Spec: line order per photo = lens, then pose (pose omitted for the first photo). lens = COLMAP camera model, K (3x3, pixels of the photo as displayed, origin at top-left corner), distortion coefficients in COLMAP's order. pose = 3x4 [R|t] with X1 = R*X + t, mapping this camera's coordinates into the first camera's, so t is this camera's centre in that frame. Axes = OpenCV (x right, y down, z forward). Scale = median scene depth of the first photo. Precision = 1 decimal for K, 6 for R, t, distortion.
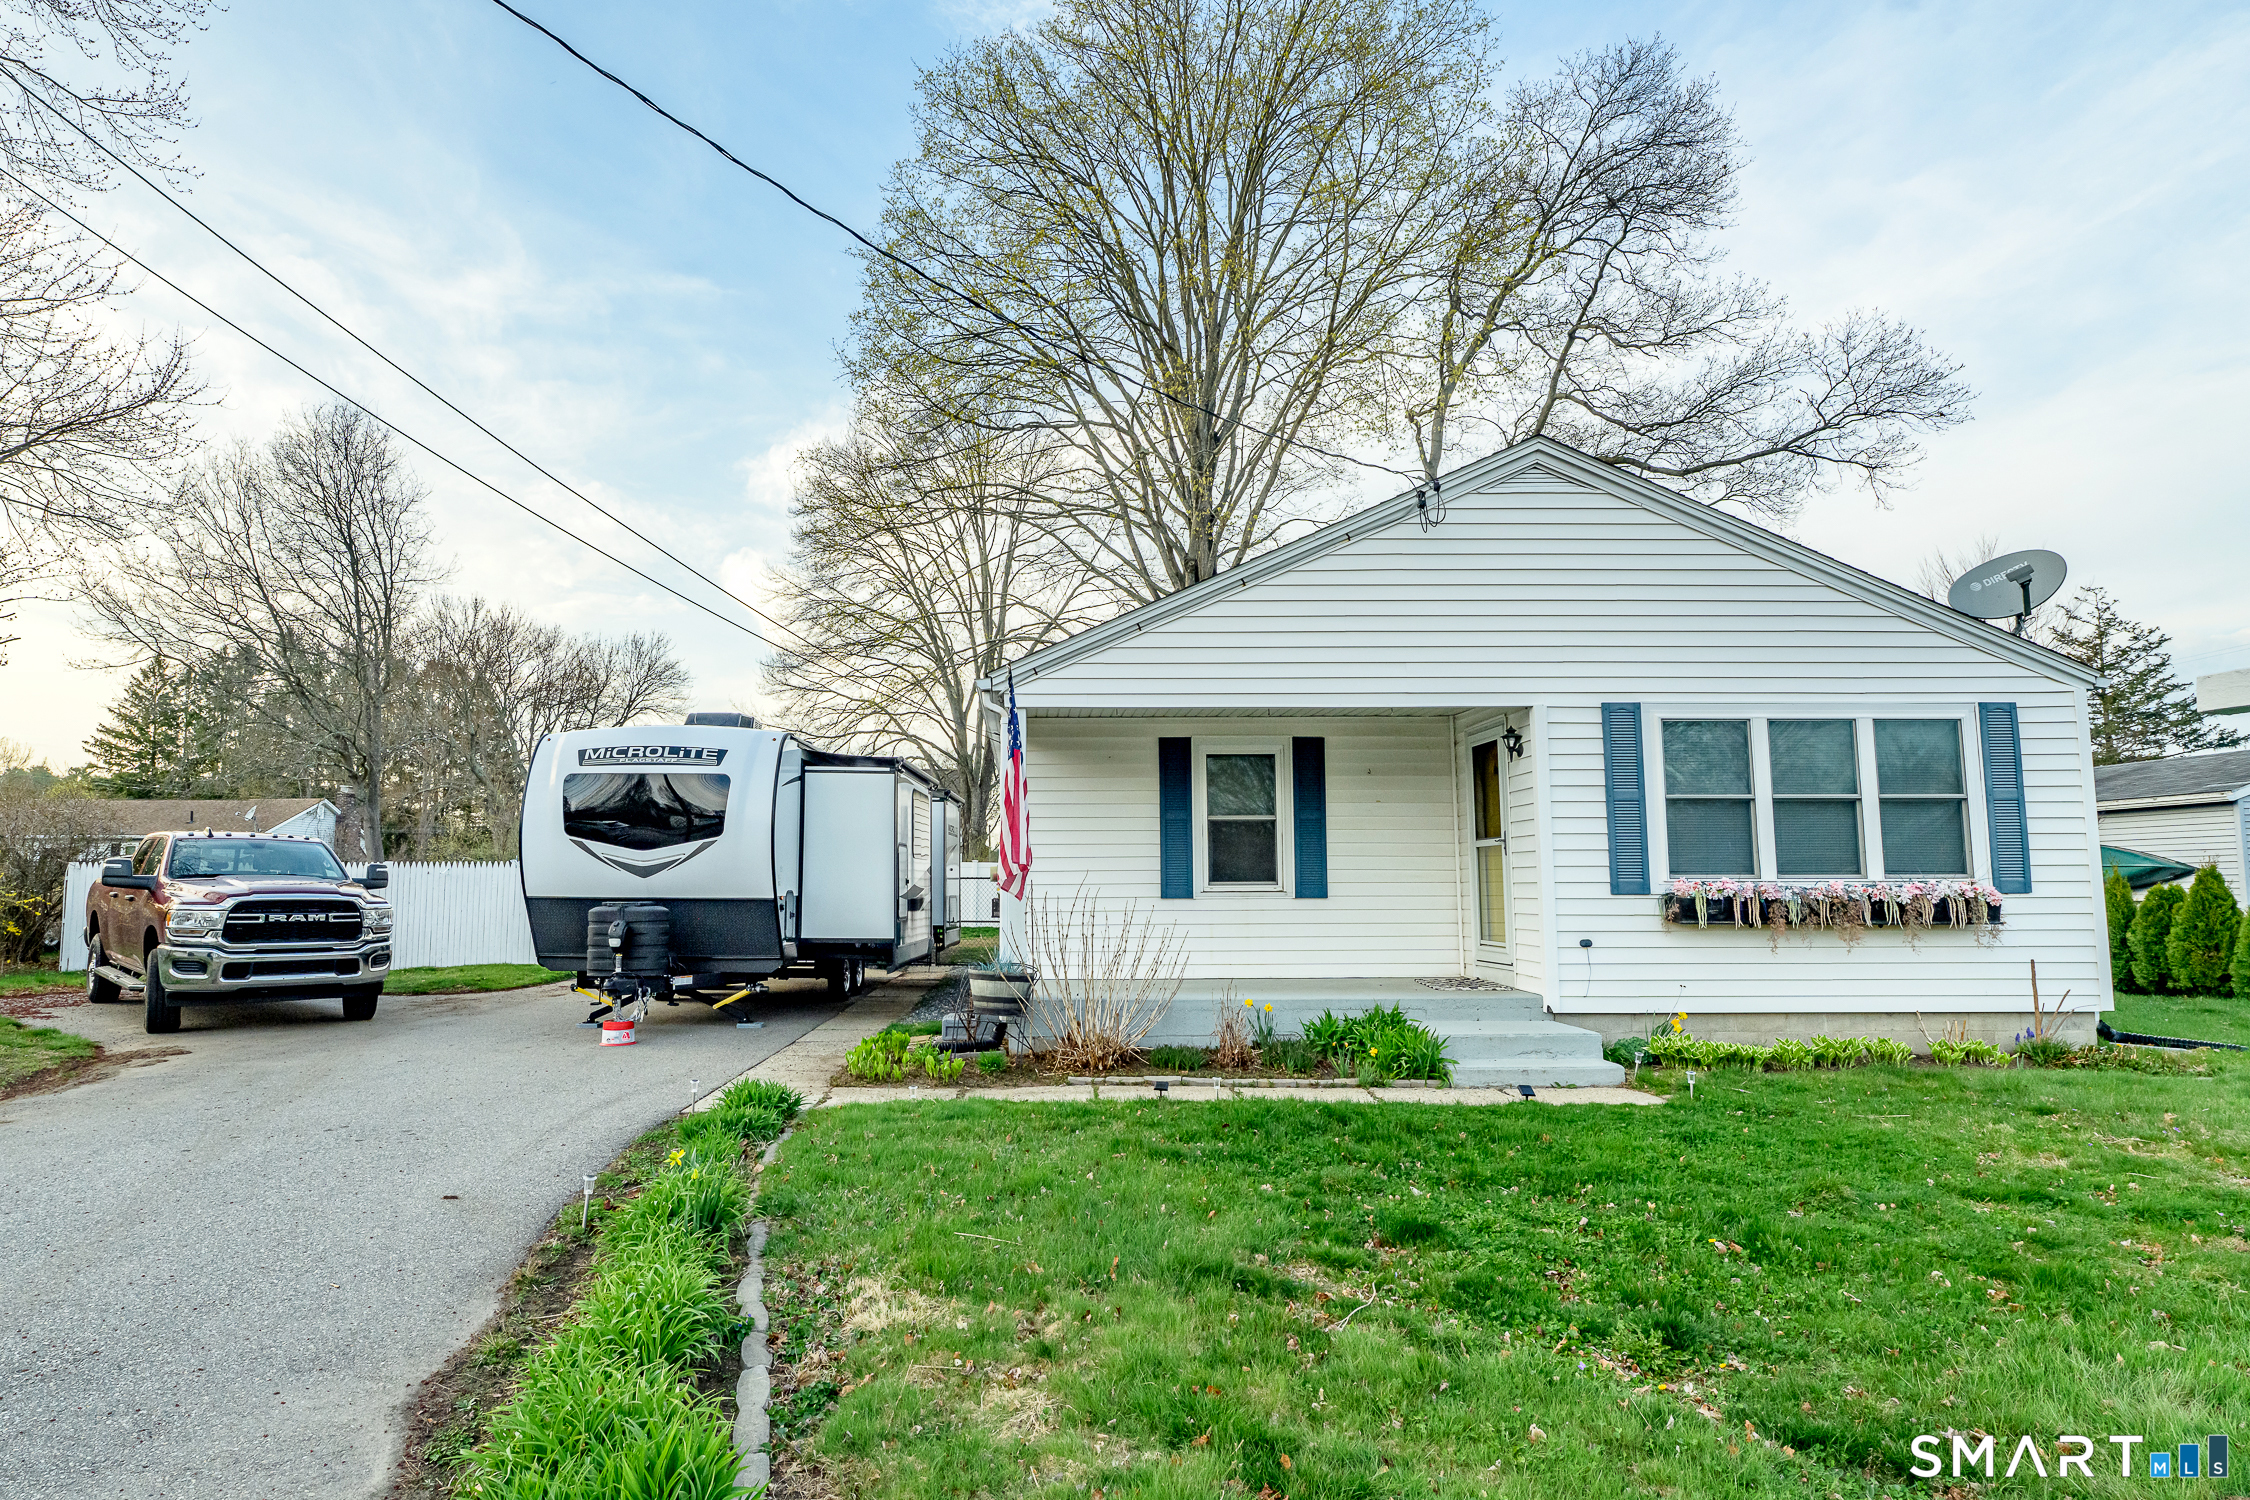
lens RADIAL K [[1127.1, 0, 1050.7], [0, 1127.1, 779.4], [0, 0, 1]] dist [-0.002031, -0.001049]
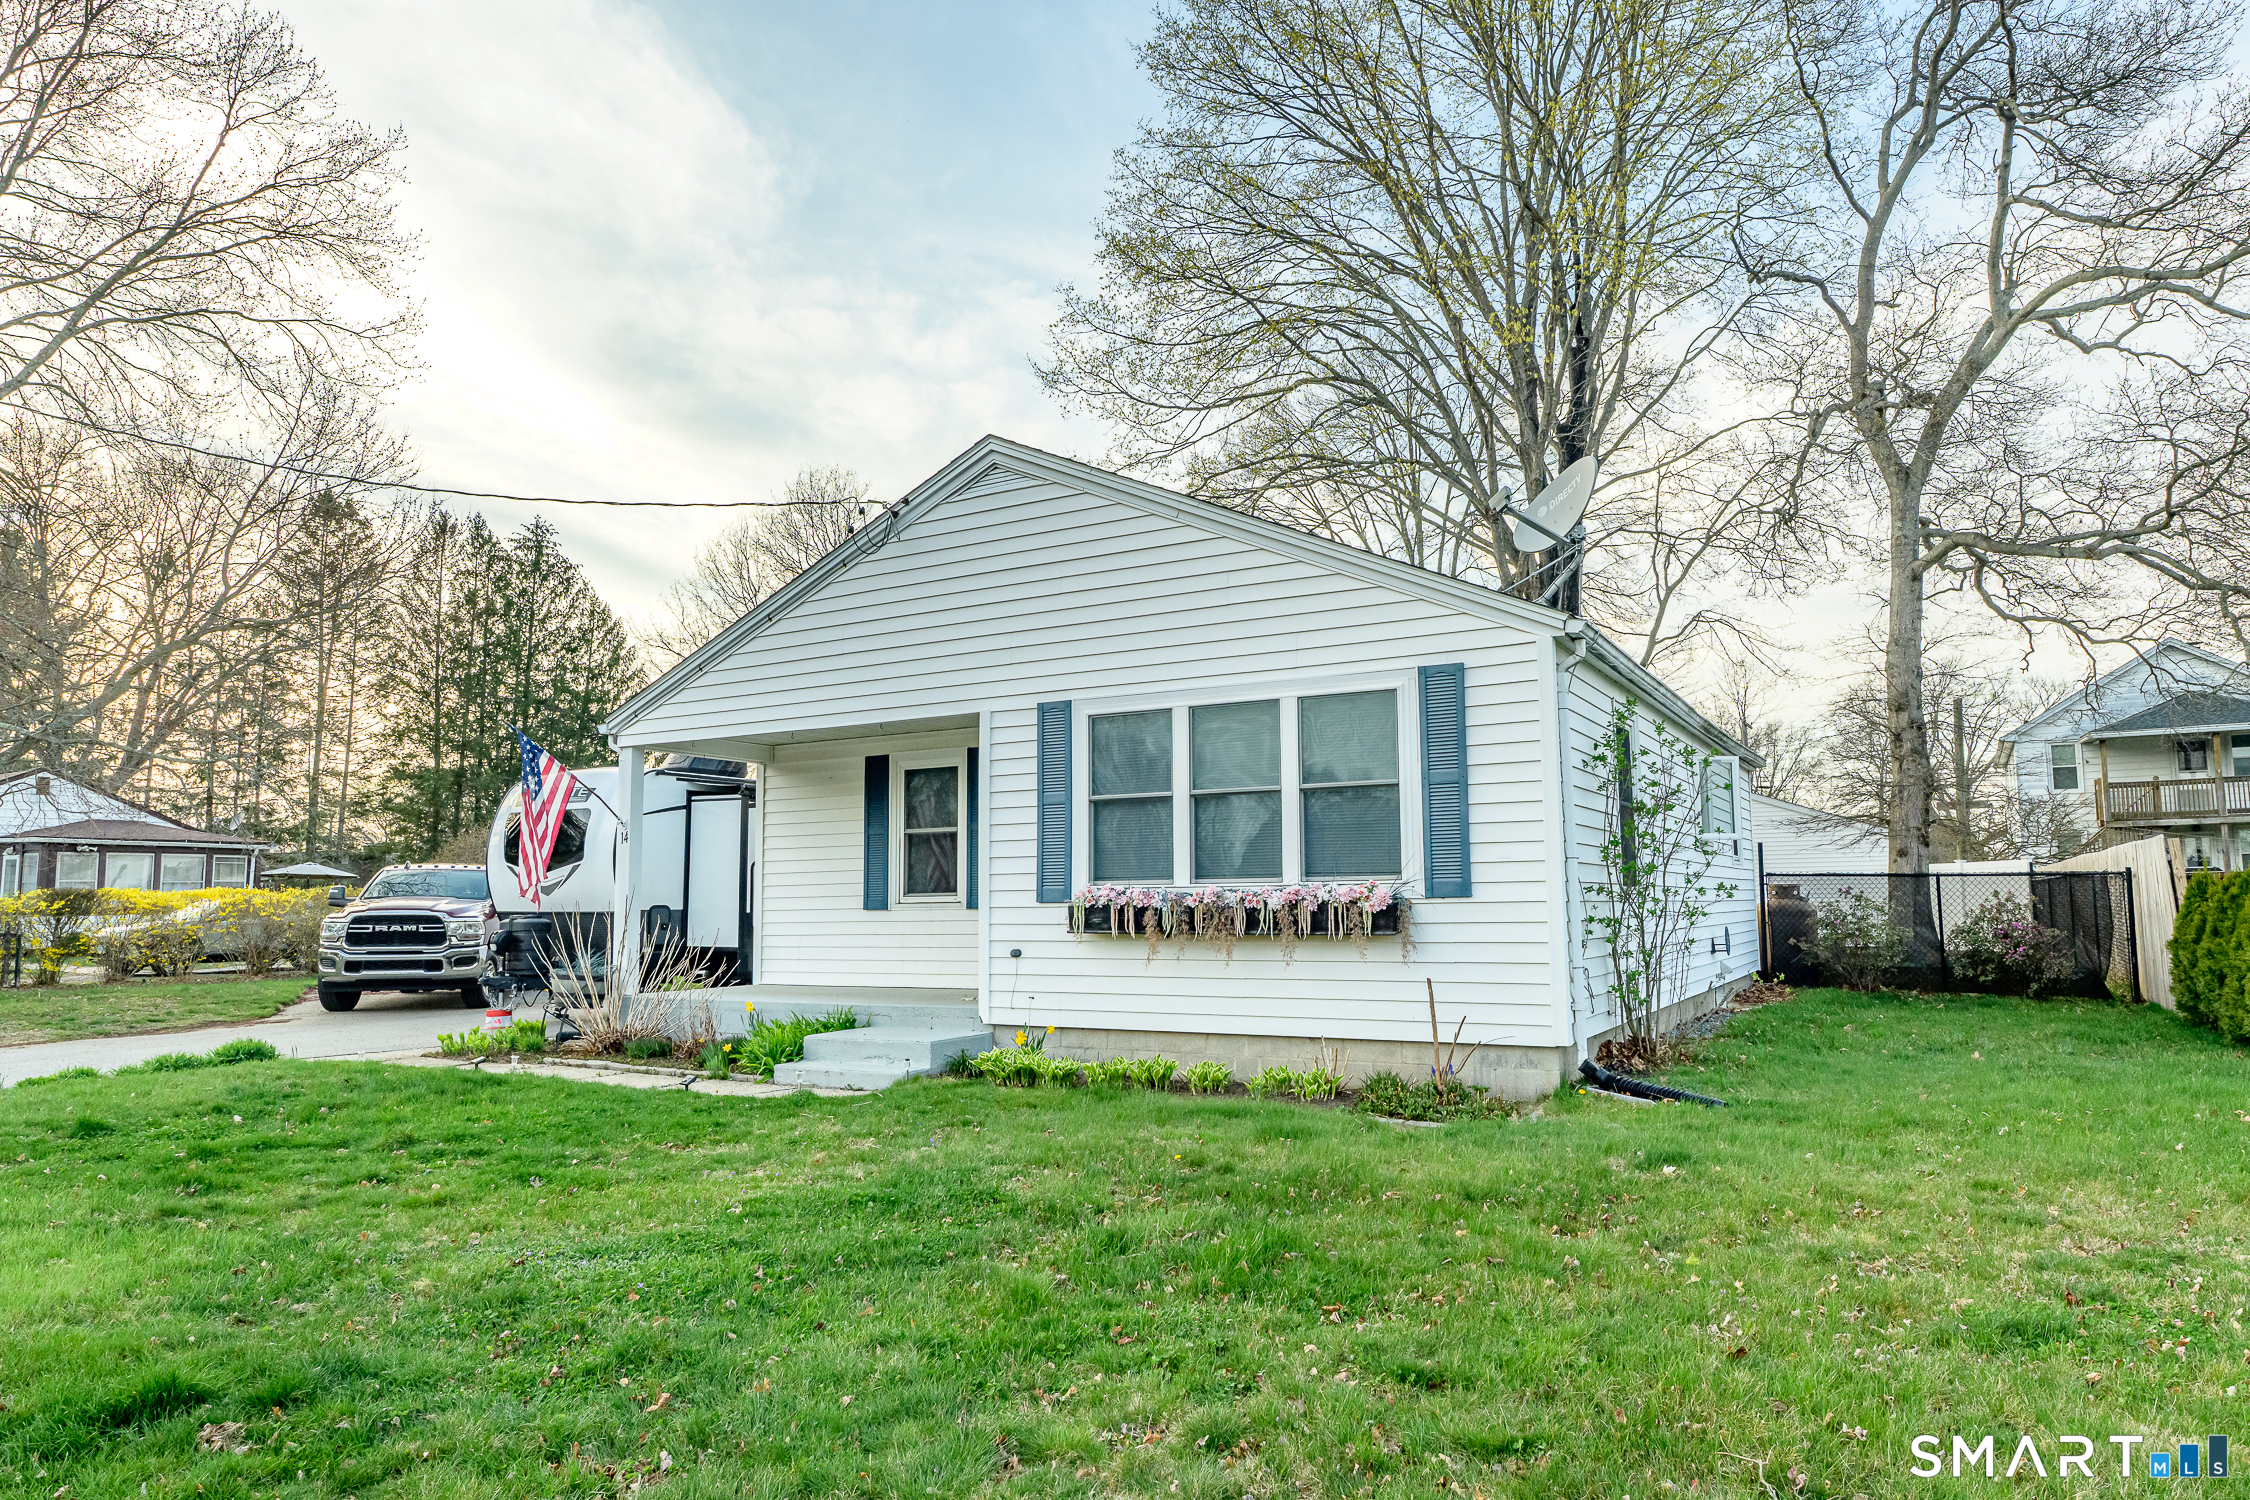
lens RADIAL K [[1322.2, 0, 1186.0], [0, 1322.2, 751.9], [0, 0, 1]] dist [0.003272, 0.000379]
pose [[0.882114, -0.061079, -0.467059, 1.126075], [0.052503, 0.998128, -0.031369, 0.015687], [0.468100, 0.003149, 0.883670, 0.060692]]
